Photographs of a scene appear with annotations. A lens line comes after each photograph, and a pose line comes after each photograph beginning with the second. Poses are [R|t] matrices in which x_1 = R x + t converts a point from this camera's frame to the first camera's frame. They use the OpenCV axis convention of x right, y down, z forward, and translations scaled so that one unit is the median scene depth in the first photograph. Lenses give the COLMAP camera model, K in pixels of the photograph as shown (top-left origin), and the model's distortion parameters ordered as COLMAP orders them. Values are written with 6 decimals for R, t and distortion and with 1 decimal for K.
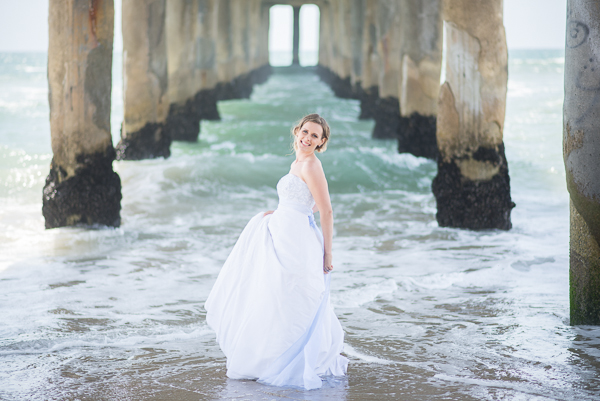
lens RADIAL K [[1449.7, 0, 300.0], [0, 1449.7, 200.5], [0, 0, 1]] dist [0.121262, 0.039240]
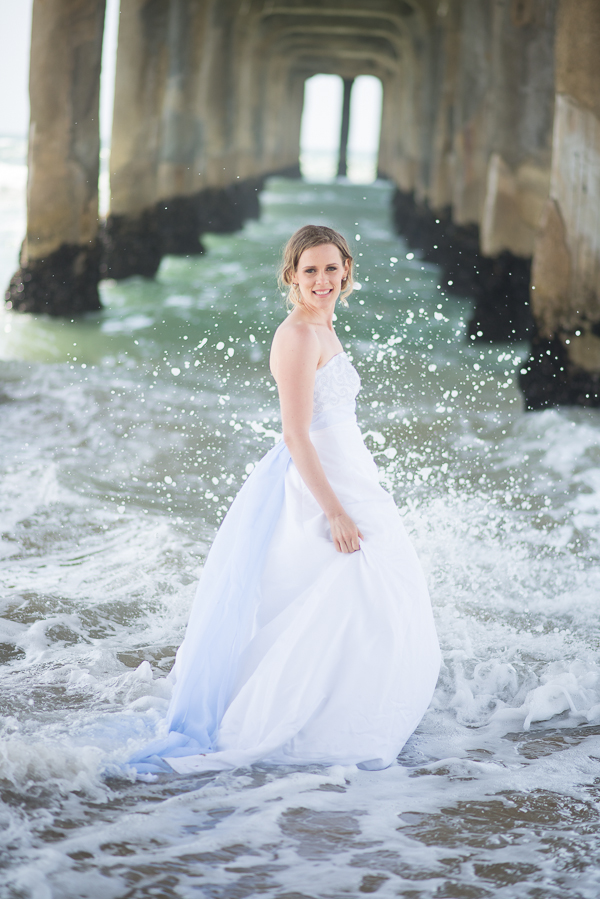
lens RADIAL K [[2187.9, 0, 281.9], [0, 2187.9, 449.1], [0, 0, 1]] dist [0.050563, 0.488903]
pose [[0.998087, 0.056292, -0.025568, 0.020639], [-0.055404, 0.997877, 0.034229, -0.005875], [0.027440, -0.032747, 0.999087, 0.119946]]
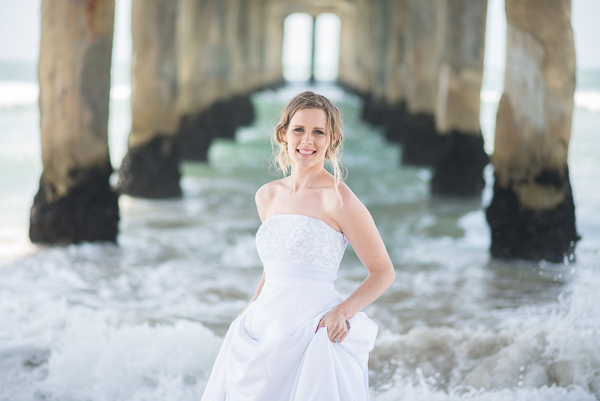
lens RADIAL K [[1460.2, 0, 299.9], [0, 1460.2, 219.4], [0, 0, 1]] dist [0.050563, 0.488903]
pose [[0.999739, 0.021282, -0.008268, -0.010360], [-0.021262, 0.999771, 0.002440, -0.006612], [0.008318, -0.002263, 0.999963, 0.140516]]
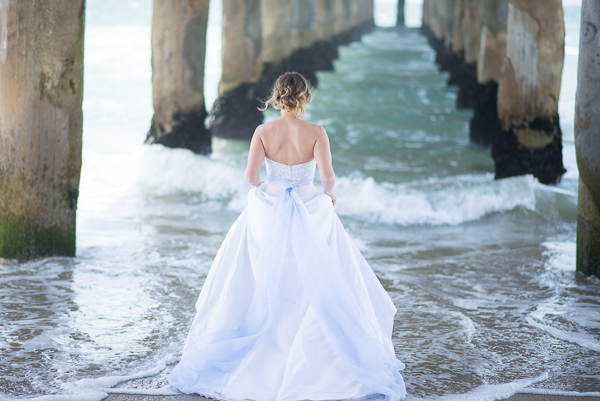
lens RADIAL K [[1449.7, 0, 300.0], [0, 1449.7, 200.5], [0, 0, 1]] dist [0.121262, 0.039240]
pose [[0.996860, 0.036528, -0.070257, 0.025167], [-0.034172, 0.998822, 0.034460, -0.005923], [0.071433, -0.031951, 0.996934, -0.115522]]
